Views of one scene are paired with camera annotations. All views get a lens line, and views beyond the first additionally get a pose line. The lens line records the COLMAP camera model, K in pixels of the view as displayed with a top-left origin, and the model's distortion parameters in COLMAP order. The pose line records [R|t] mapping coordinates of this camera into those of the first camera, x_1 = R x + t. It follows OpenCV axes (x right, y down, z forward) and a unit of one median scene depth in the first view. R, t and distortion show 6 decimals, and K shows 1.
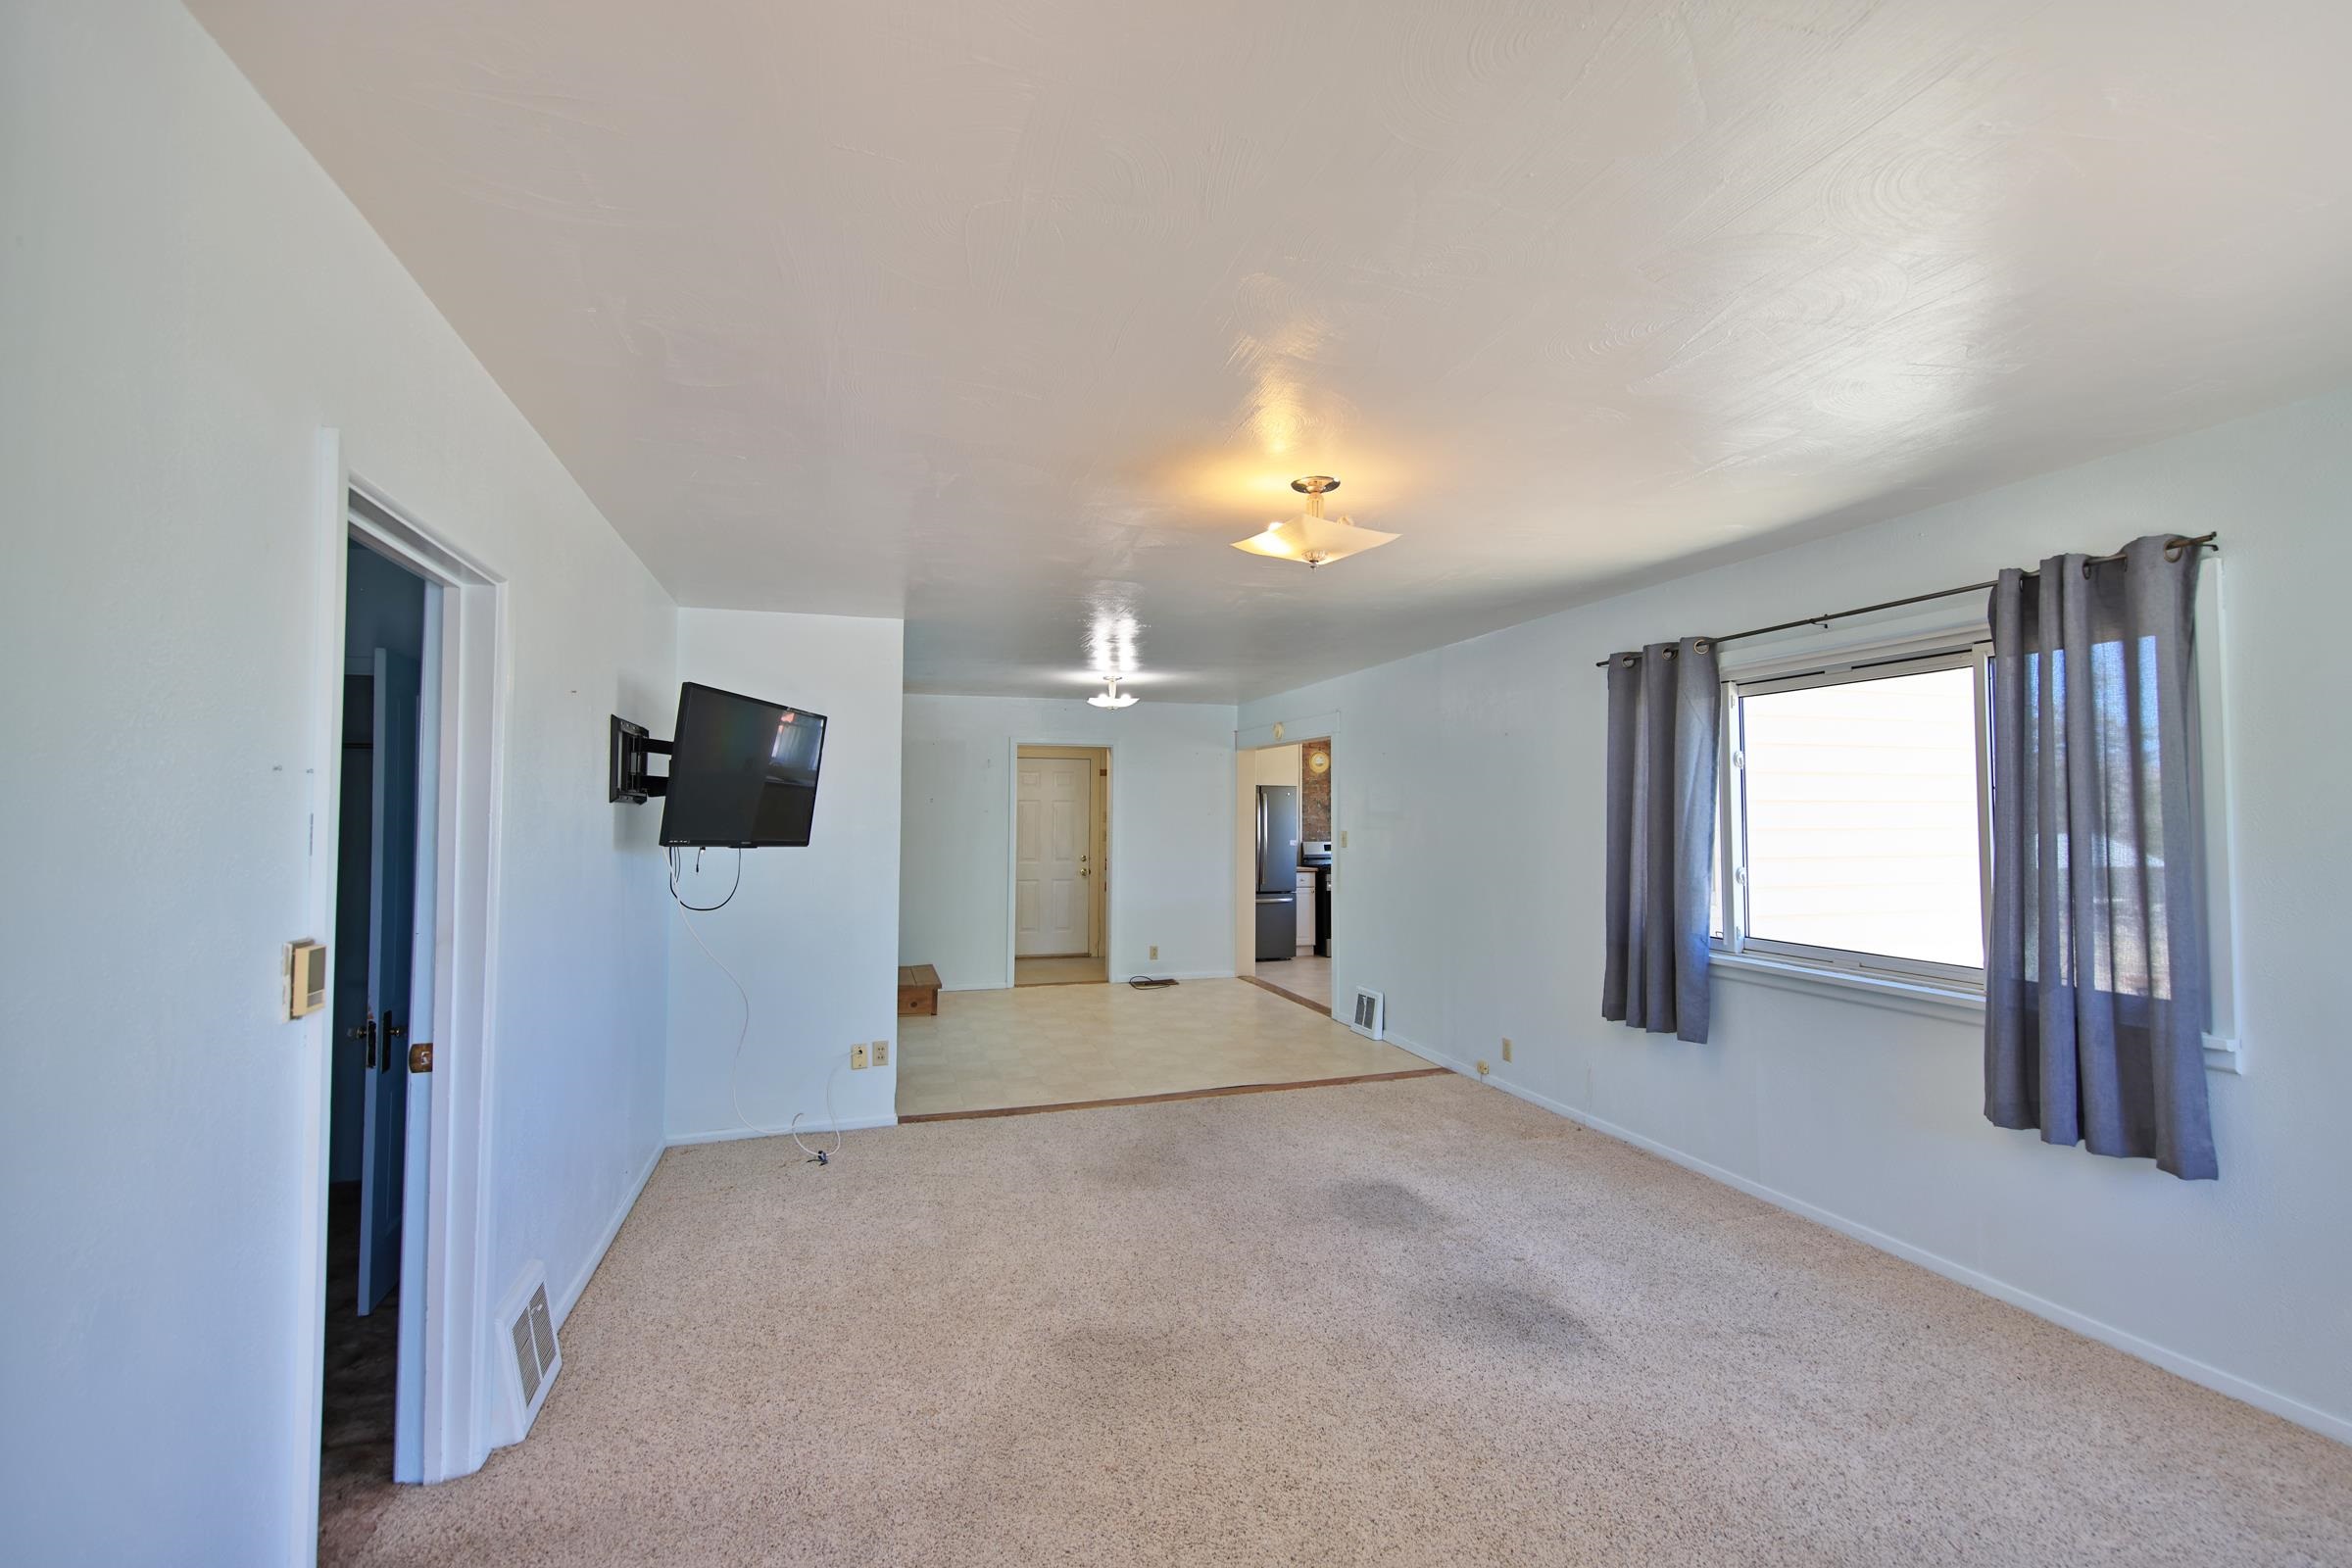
lens RADIAL K [[1052.1, 0, 1174.6], [0, 1052.1, 778.0], [0, 0, 1]] dist [0.009026, -0.000482]
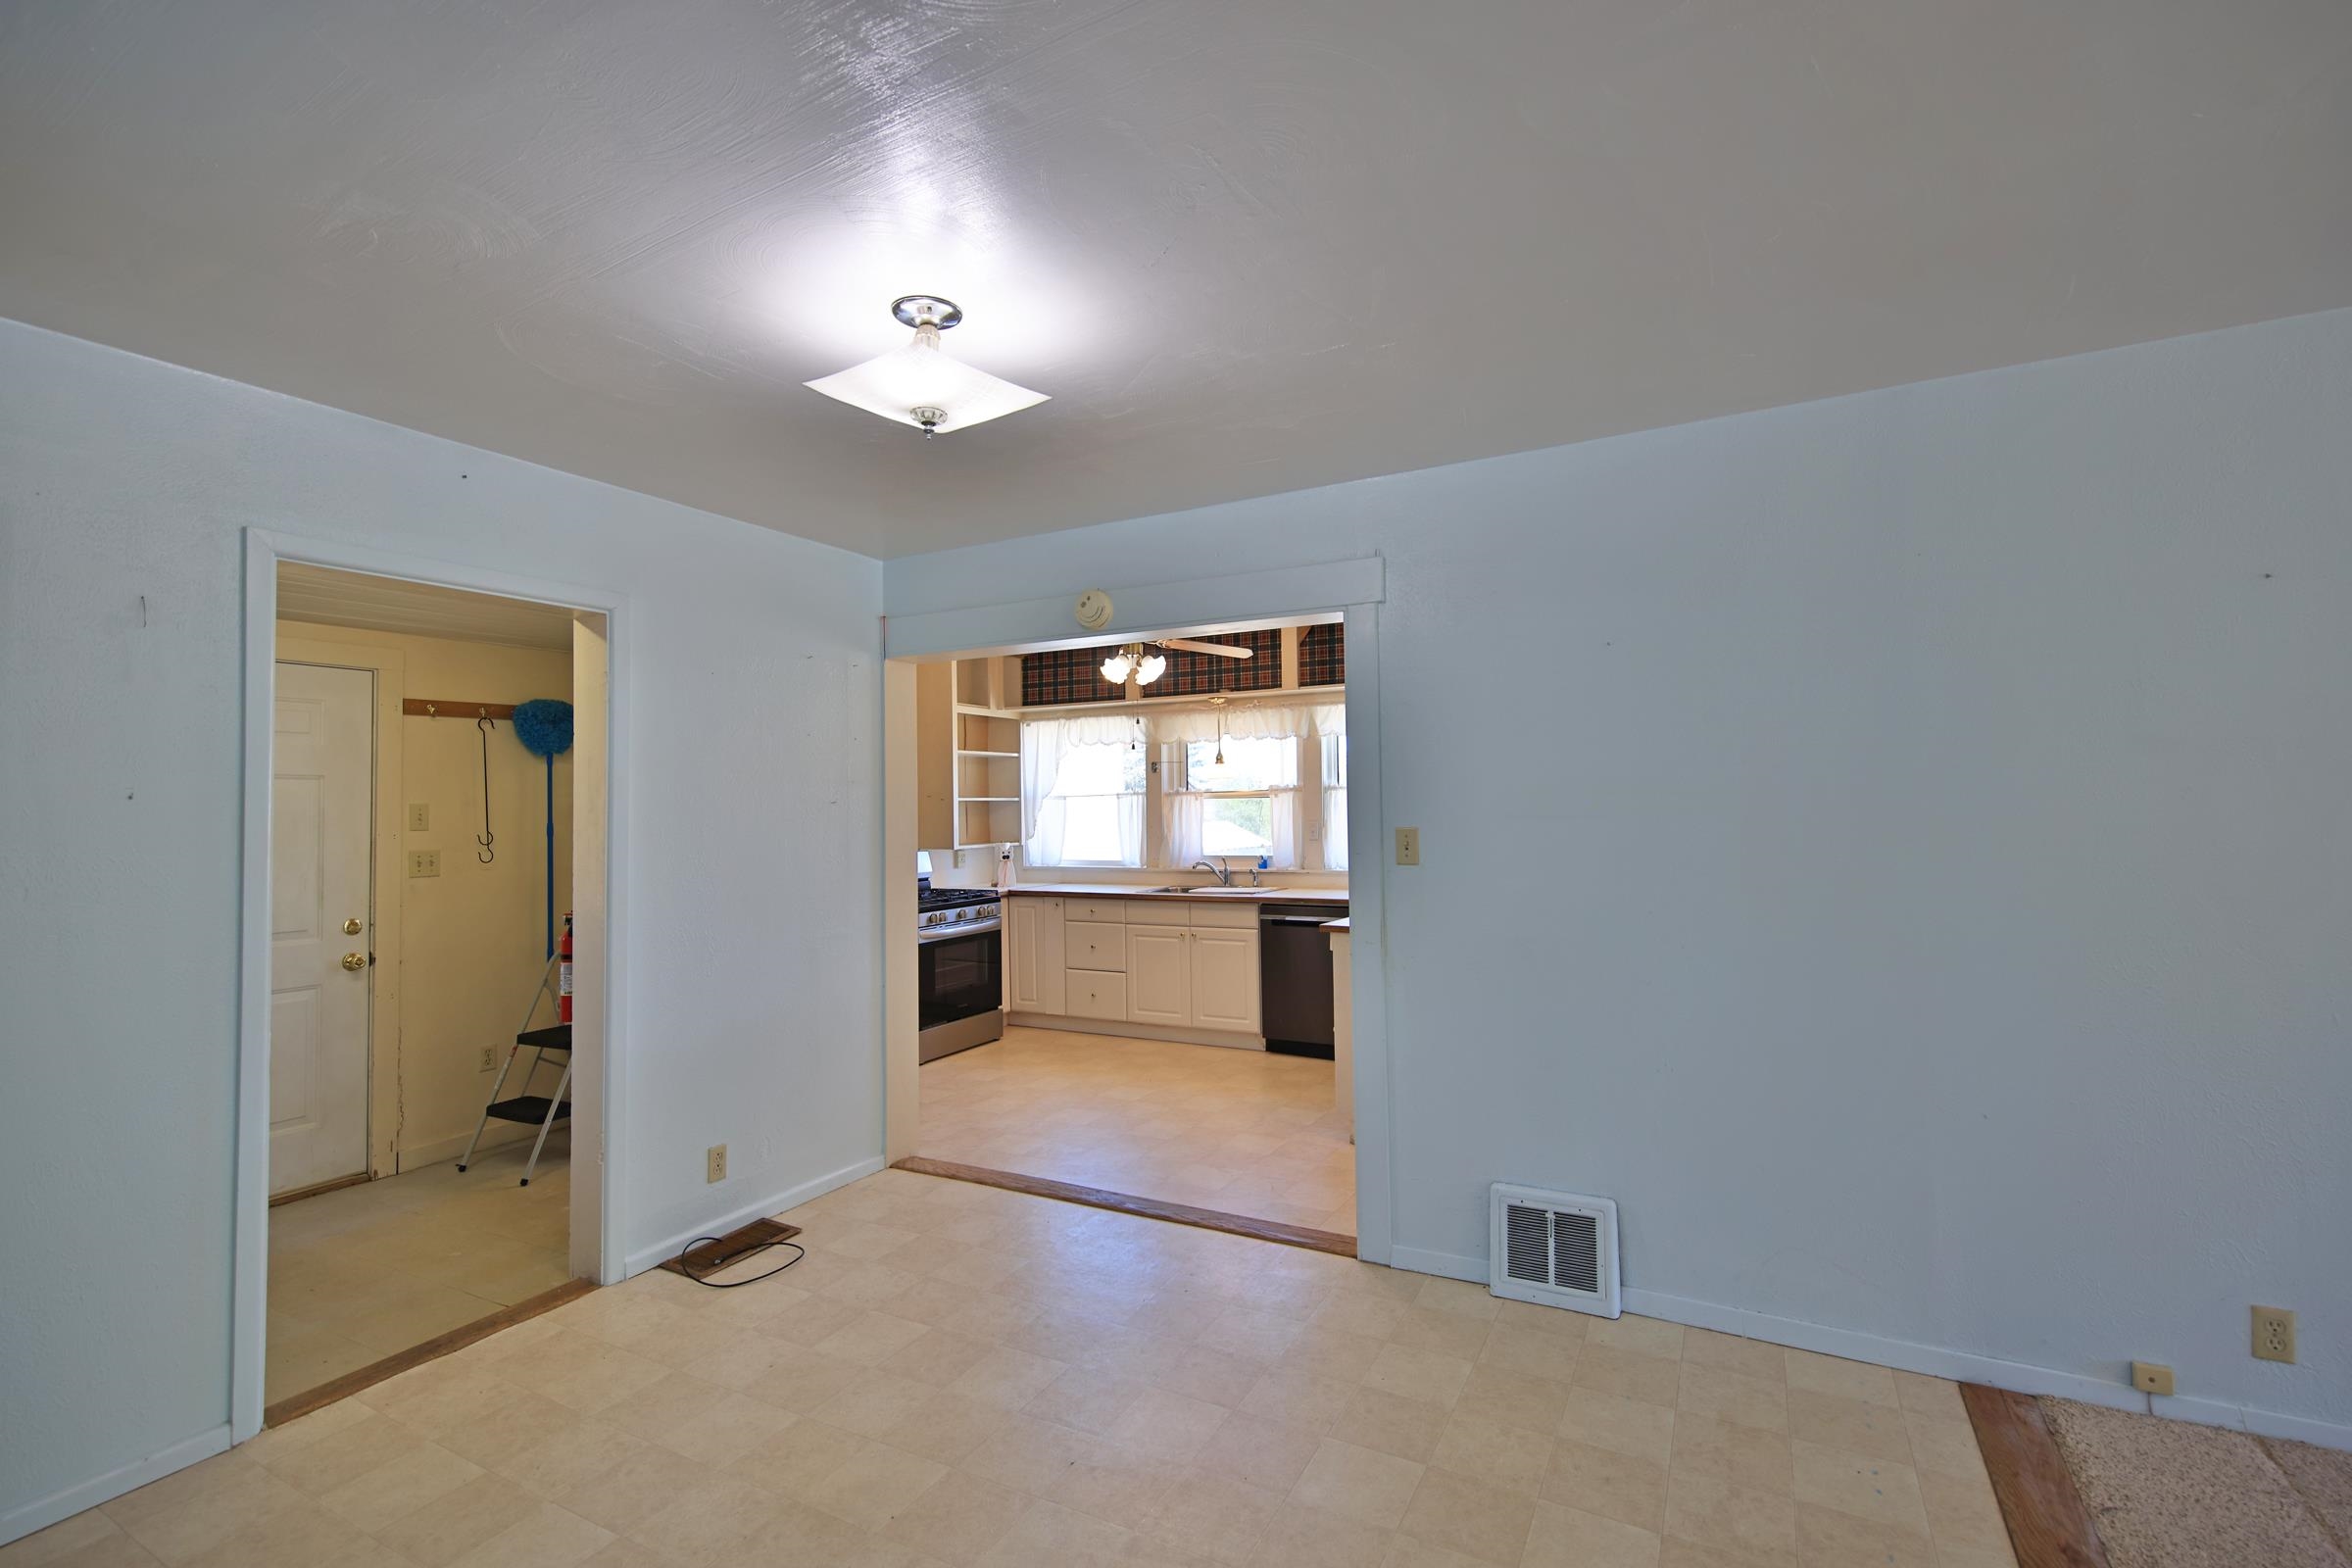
lens RADIAL K [[1052.1, 0, 1172.5], [0, 1052.1, 773.5], [0, 0, 1]] dist [0.009026, -0.000482]
pose [[0.709616, 0.010907, 0.704504, -0.174248], [-0.005510, 0.999936, -0.009931, 0.027003], [-0.704567, 0.003165, 0.709630, 0.610691]]
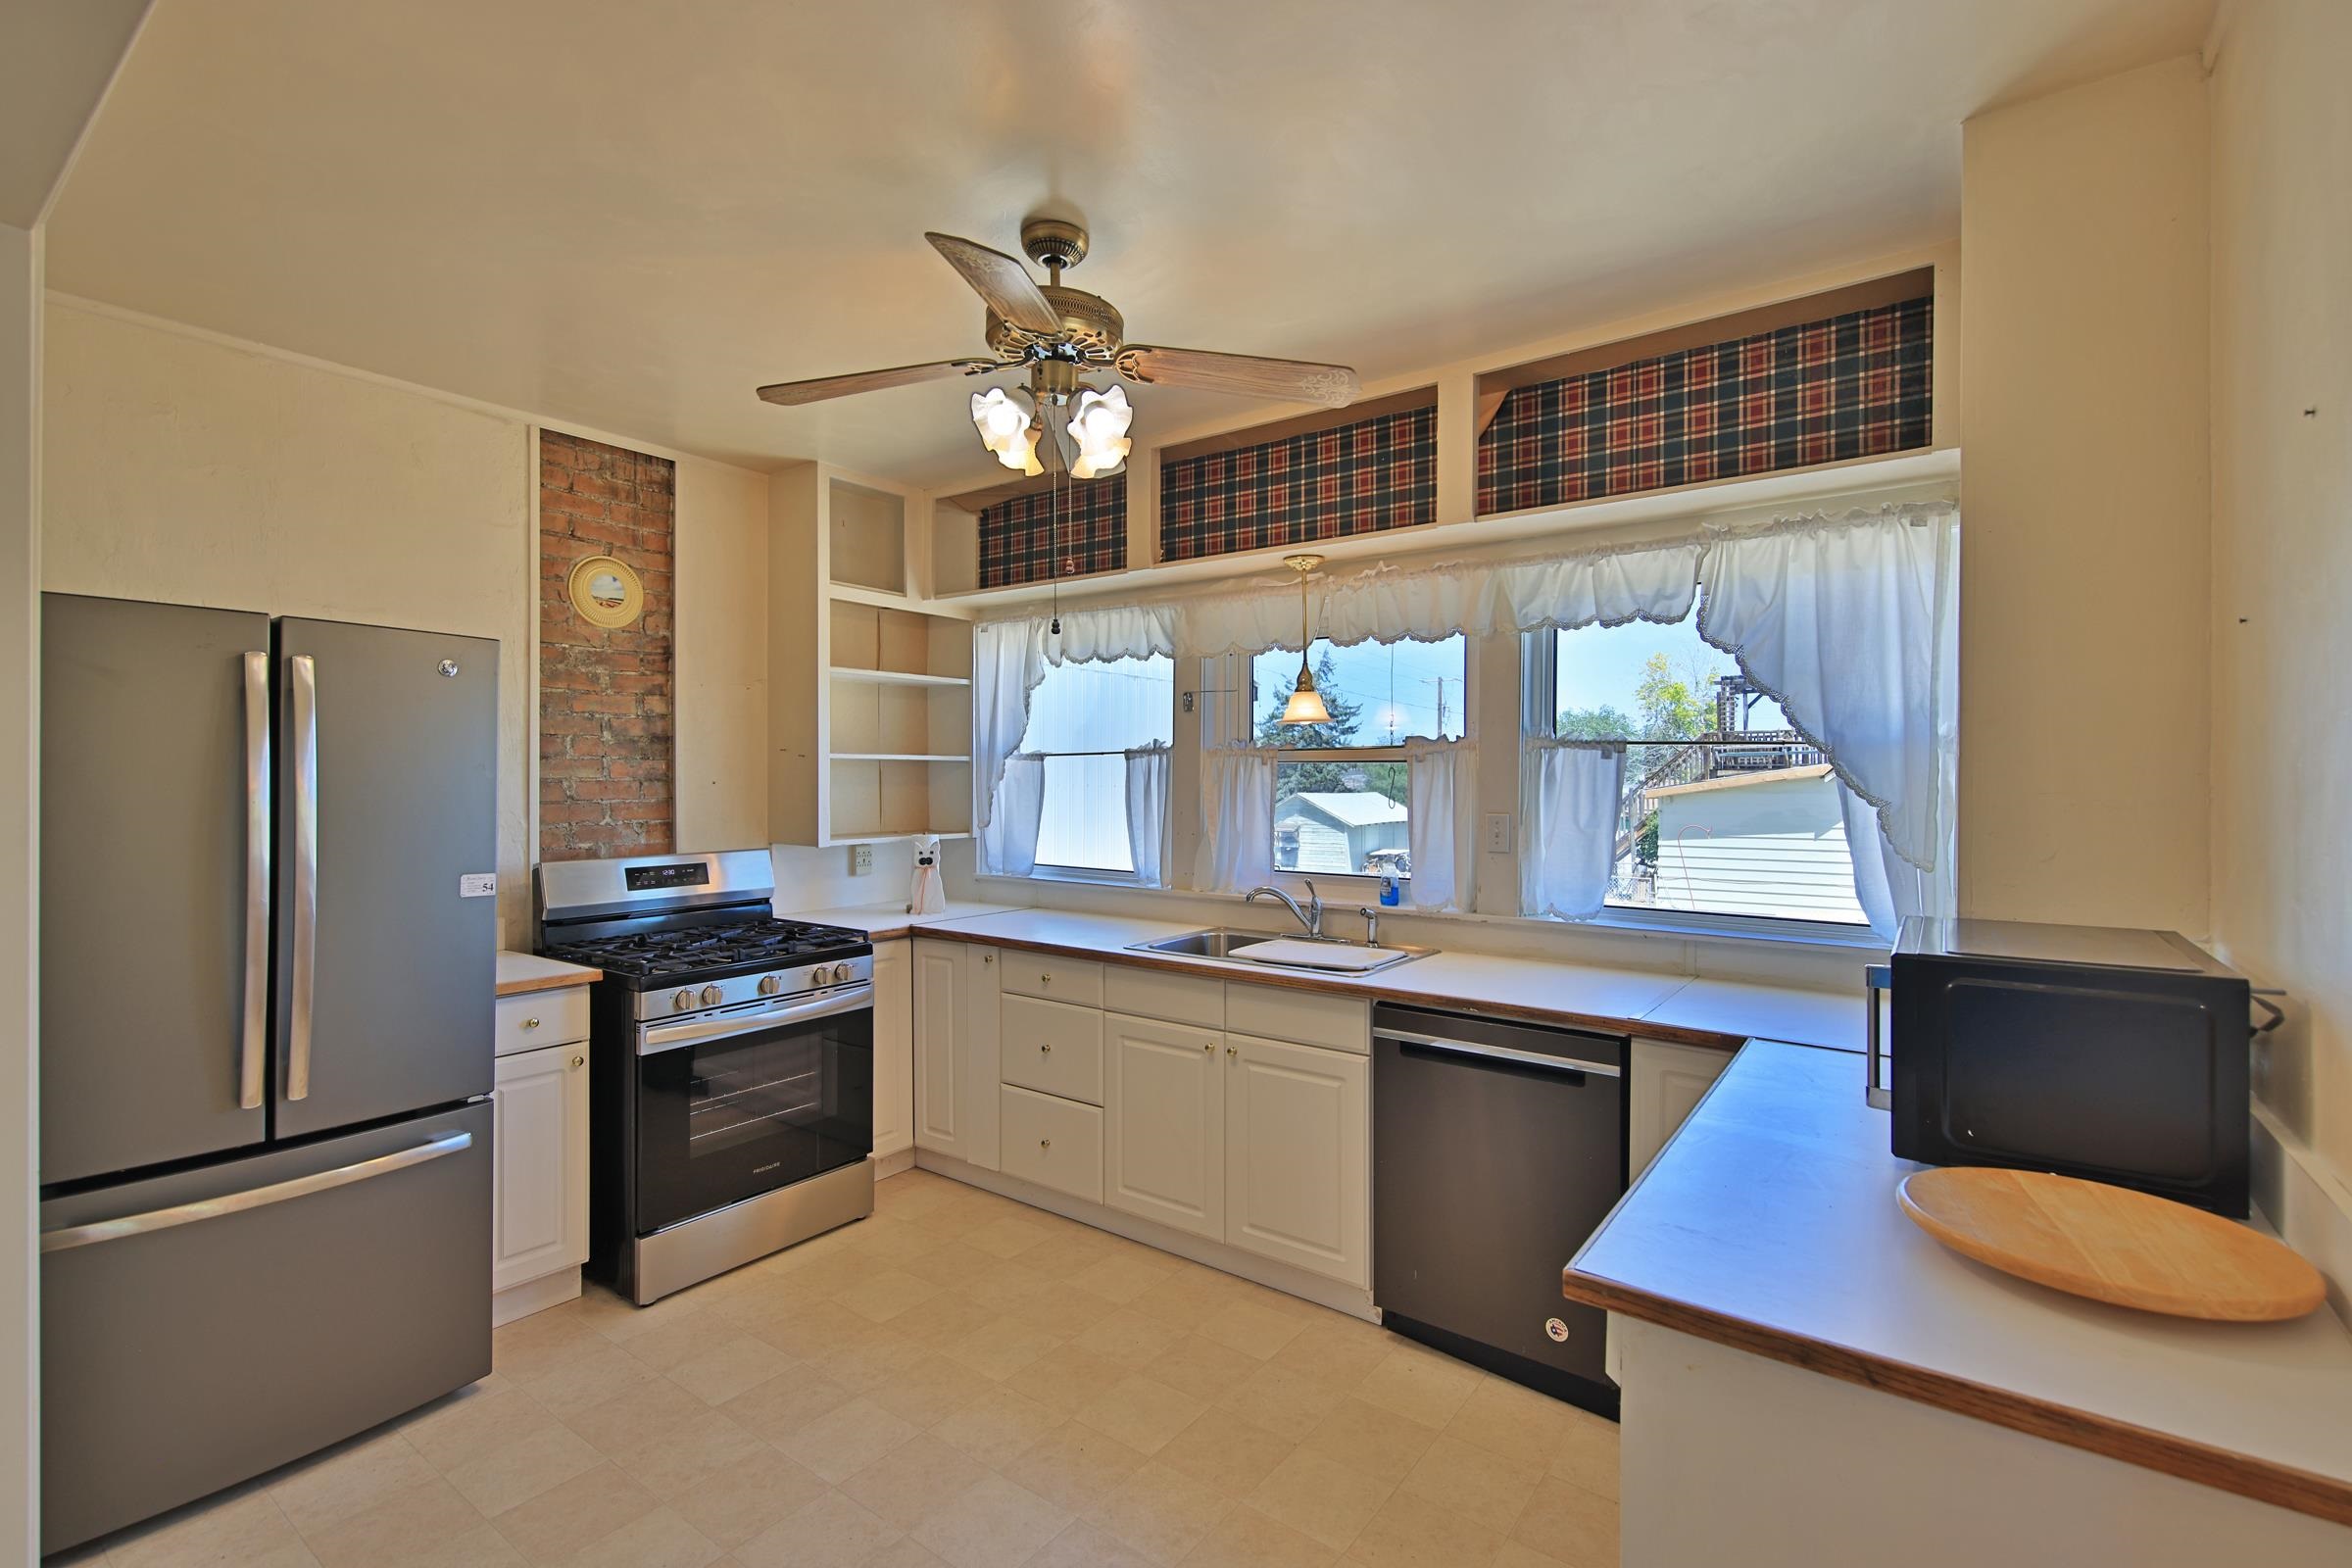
lens RADIAL K [[1052.1, 0, 1179.1], [0, 1052.1, 782.3], [0, 0, 1]] dist [0.009026, -0.000482]
pose [[0.799876, -0.005705, 0.600138, 0.111552], [-0.018012, 0.999276, 0.033507, 0.032839], [-0.599895, -0.037611, 0.799195, 0.841523]]
